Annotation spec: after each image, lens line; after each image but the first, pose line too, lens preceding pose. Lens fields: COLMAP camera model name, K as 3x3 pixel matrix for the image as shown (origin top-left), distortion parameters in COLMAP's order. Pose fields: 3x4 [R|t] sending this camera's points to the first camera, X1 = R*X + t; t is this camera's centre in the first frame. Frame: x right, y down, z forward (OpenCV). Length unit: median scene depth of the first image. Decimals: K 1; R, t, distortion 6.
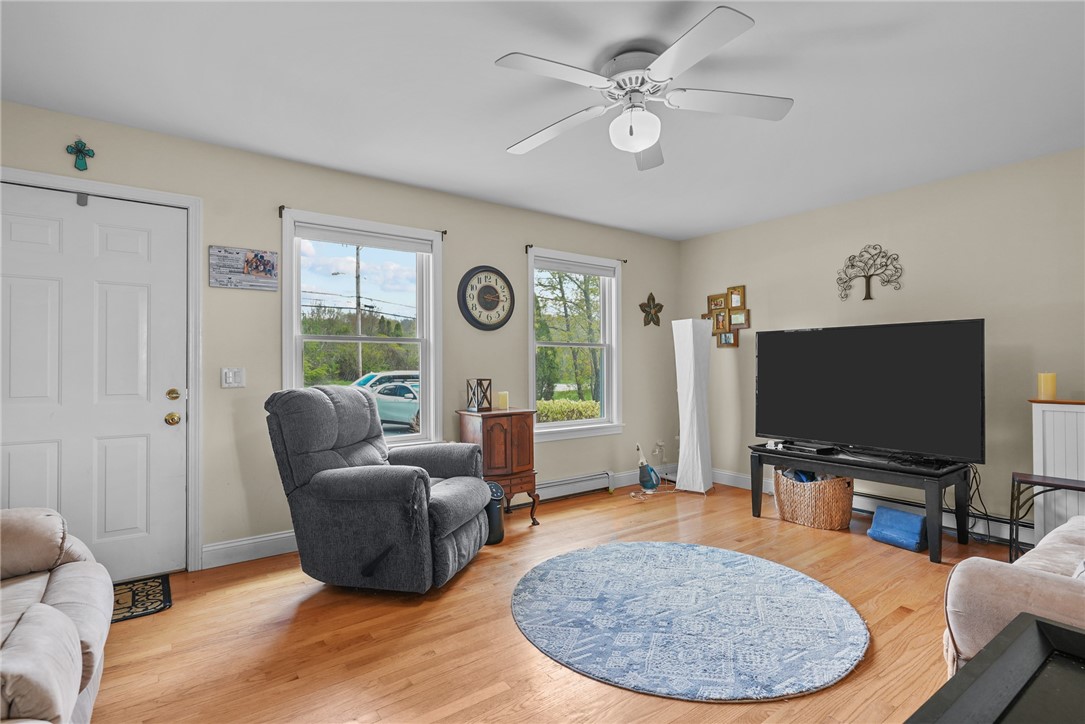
lens RADIAL K [[530.3, 0, 545.4], [0, 530.3, 359.7], [0, 0, 1]] dist [-0.002960, -0.000360]
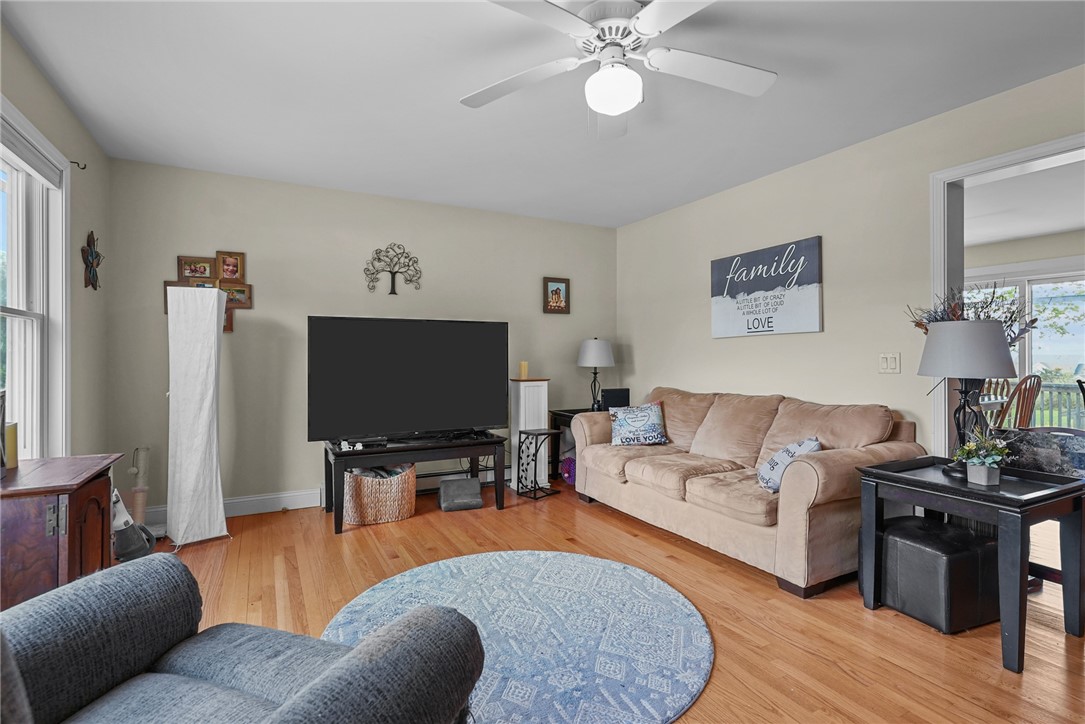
lens RADIAL K [[530.3, 0, 545.4], [0, 530.3, 359.7], [0, 0, 1]] dist [-0.002960, -0.000360]
pose [[0.130718, -0.002691, 0.991416, -0.505991], [-0.009174, 0.999950, 0.003923, 0.012668], [-0.991377, -0.009608, 0.130687, 0.701426]]
